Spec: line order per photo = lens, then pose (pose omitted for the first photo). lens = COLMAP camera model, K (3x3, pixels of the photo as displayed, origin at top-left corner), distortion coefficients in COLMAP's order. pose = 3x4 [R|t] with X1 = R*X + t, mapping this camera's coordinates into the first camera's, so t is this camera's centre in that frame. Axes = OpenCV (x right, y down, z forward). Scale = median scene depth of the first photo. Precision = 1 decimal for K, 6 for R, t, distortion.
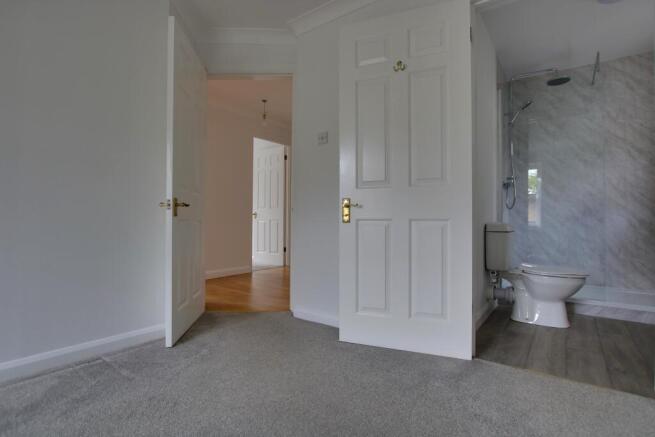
lens RADIAL K [[315.9, 0, 327.5], [0, 315.9, 218.5], [0, 0, 1]] dist [-0.029892, 0.001165]
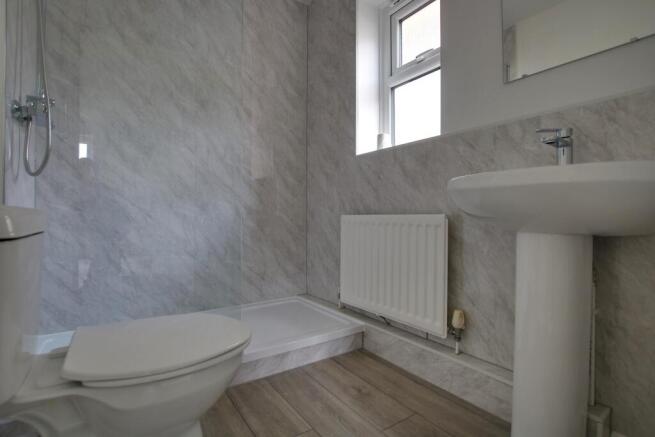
lens RADIAL K [[315.9, 0, 327.5], [0, 315.9, 218.5], [0, 0, 1]] dist [-0.029892, 0.001165]
pose [[0.304813, -0.011391, 0.952344, 0.343690], [-0.006253, 0.999883, 0.013961, 0.017627], [-0.952392, -0.010211, 0.304706, 0.556765]]
